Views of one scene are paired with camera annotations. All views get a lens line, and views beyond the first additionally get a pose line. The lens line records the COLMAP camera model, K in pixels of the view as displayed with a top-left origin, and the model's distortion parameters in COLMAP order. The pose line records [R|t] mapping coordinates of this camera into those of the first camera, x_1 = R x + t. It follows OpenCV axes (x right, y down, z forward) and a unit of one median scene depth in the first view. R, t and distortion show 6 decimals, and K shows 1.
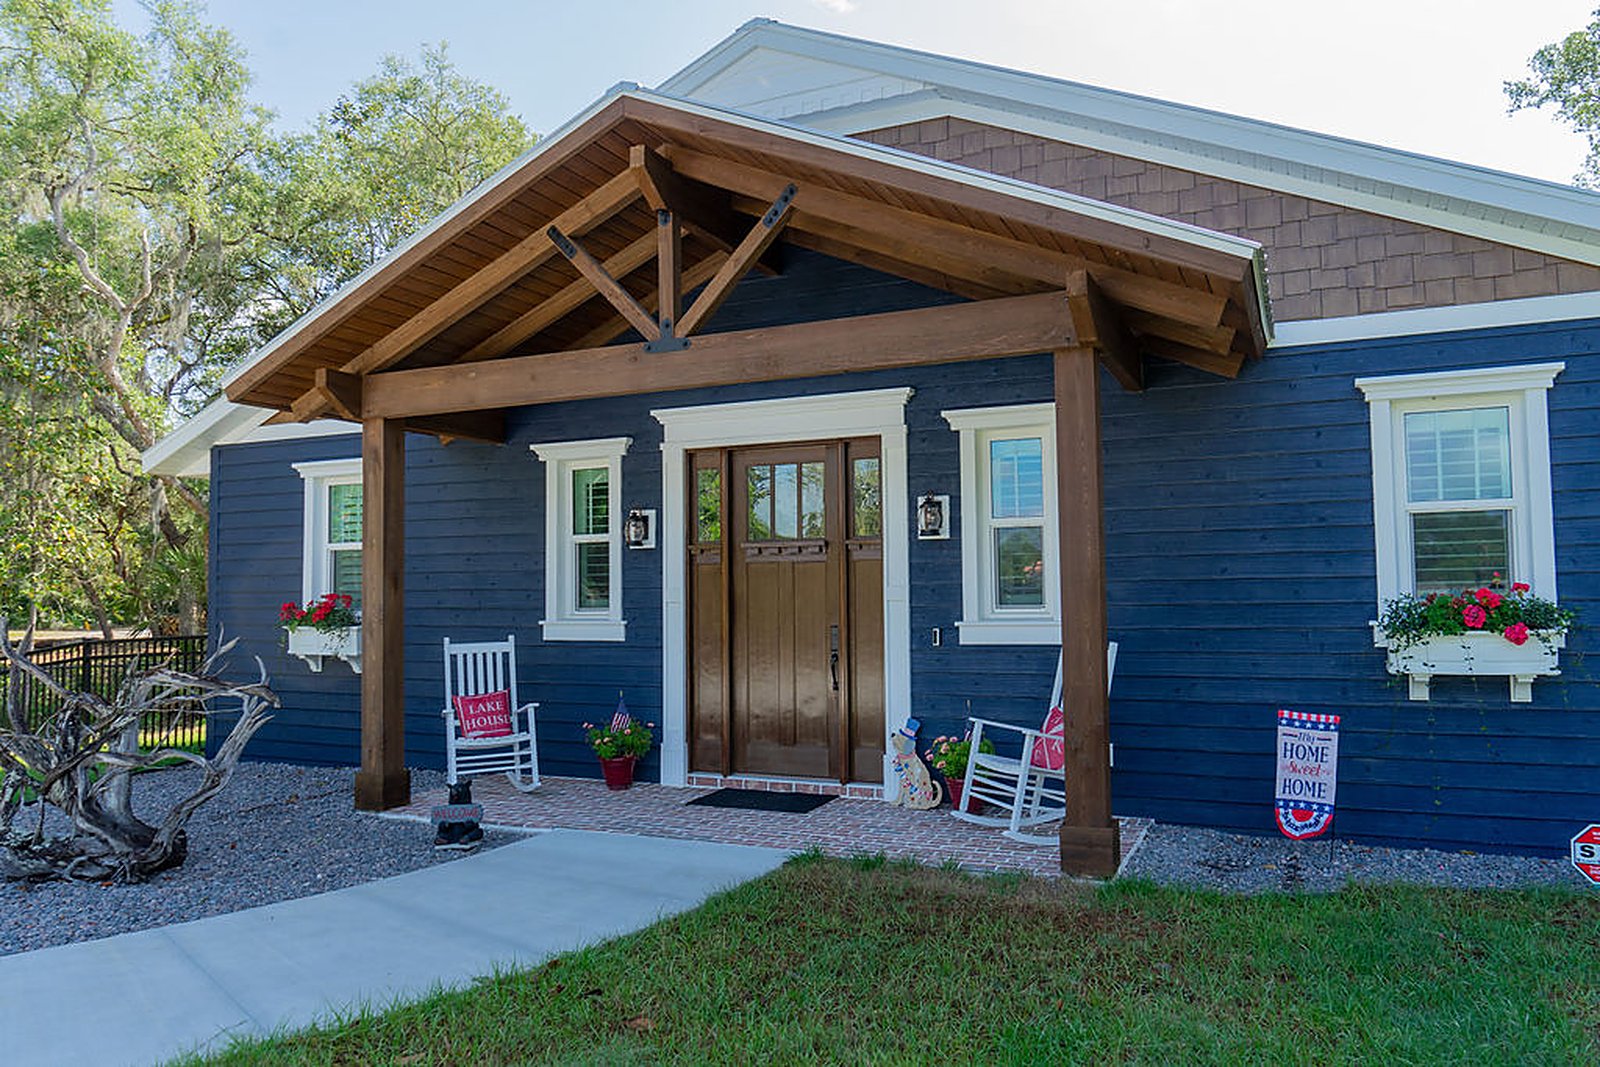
lens RADIAL K [[1137.5, 0, 805.0], [0, 1137.5, 529.8], [0, 0, 1]] dist [-0.016988, 0.006079]
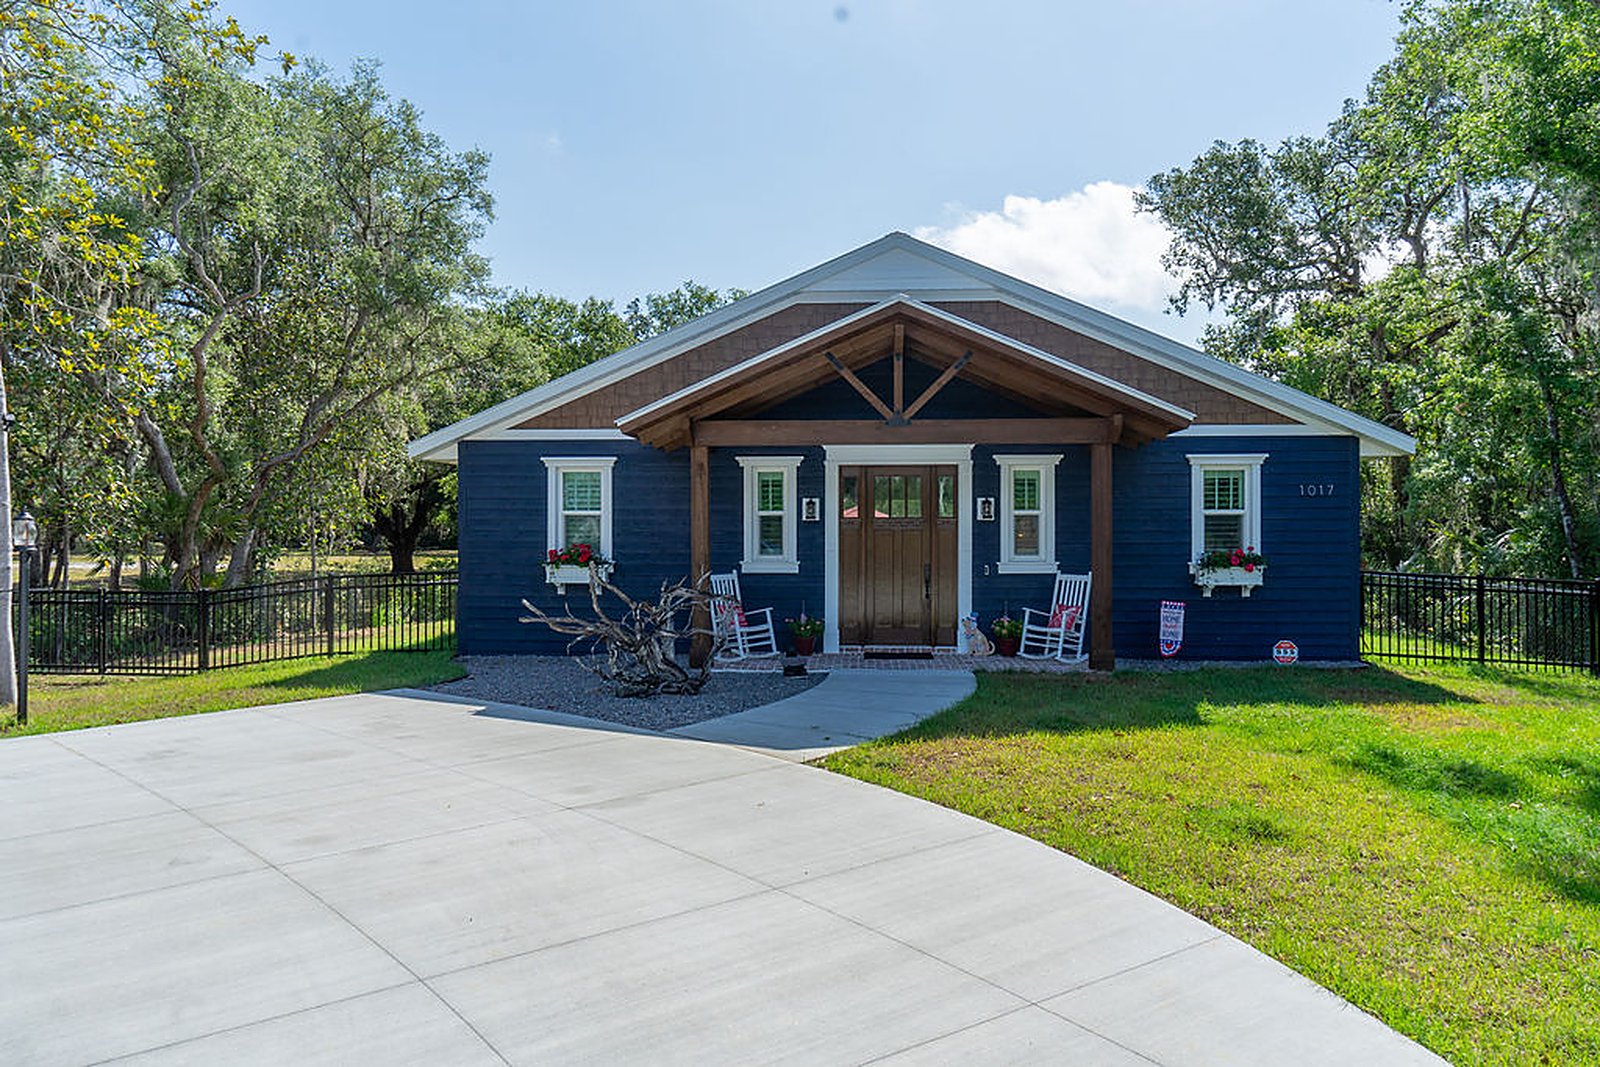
lens RADIAL K [[1137.5, 0, 805.0], [0, 1137.5, 529.8], [0, 0, 1]] dist [-0.016988, 0.006079]
pose [[0.933156, 0.010843, 0.359307, -0.879806], [-0.030422, 0.998341, 0.048882, -0.061274], [-0.358181, -0.056546, 0.931938, -0.711493]]
